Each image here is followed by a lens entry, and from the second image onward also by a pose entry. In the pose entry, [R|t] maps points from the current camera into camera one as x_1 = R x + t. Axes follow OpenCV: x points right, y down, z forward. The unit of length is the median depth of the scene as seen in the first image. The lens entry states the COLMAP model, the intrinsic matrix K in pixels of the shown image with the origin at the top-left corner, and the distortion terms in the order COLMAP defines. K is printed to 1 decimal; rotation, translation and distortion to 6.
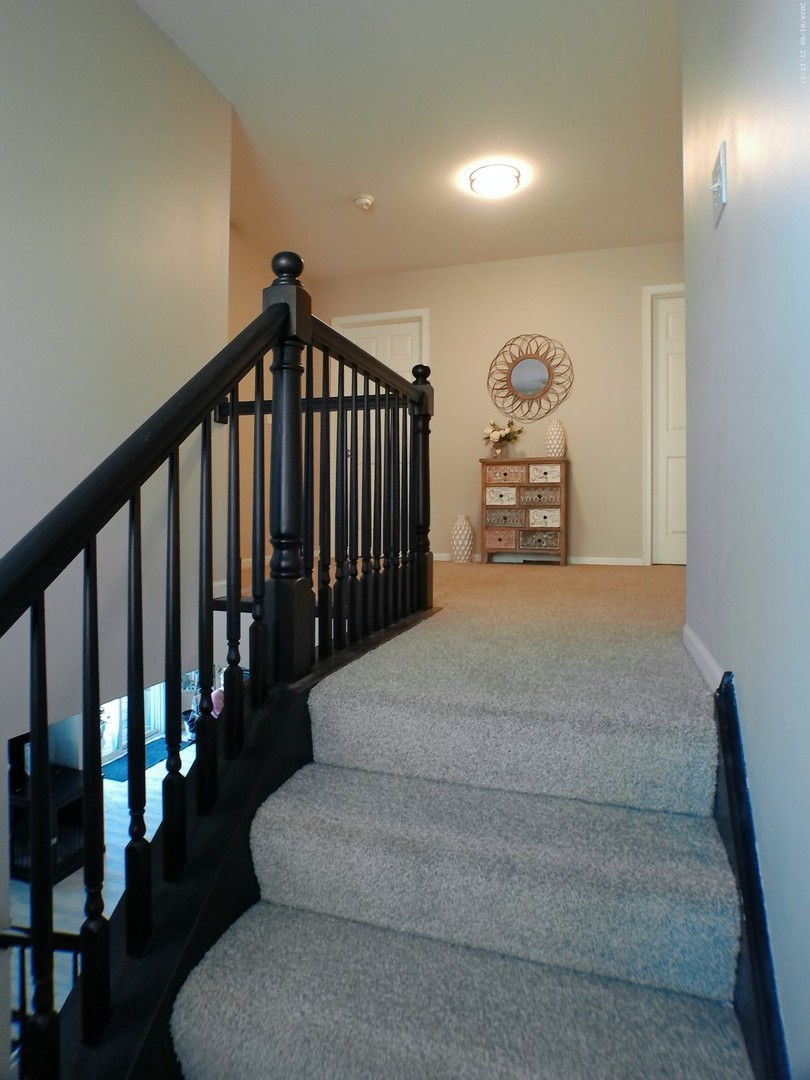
lens RADIAL K [[665.8, 0, 405.4], [0, 665.8, 527.8], [0, 0, 1]] dist [-0.054699, 0.000708]
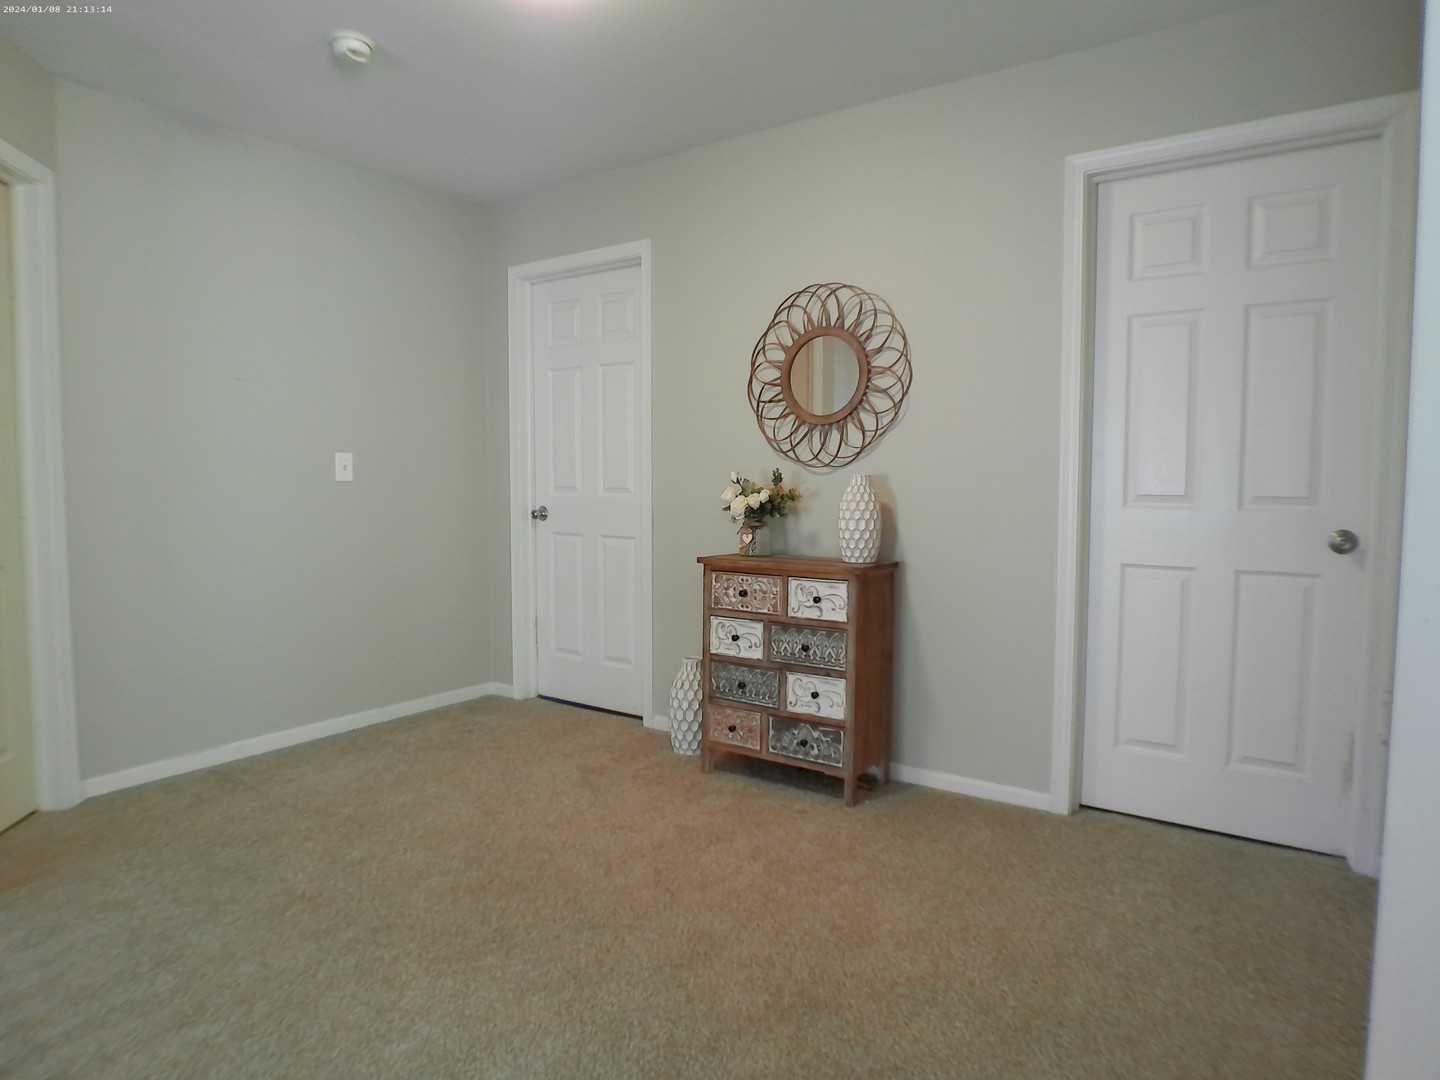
lens RADIAL K [[887.8, 0, 720.0], [0, 887.8, 540.0], [0, 0, 1]] dist [-0.054699, 0.000708]
pose [[0.954934, 0.022259, -0.295982, 0.317257], [-0.007787, 0.998720, 0.049985, -0.148371], [0.296716, -0.045428, 0.953885, 0.392423]]
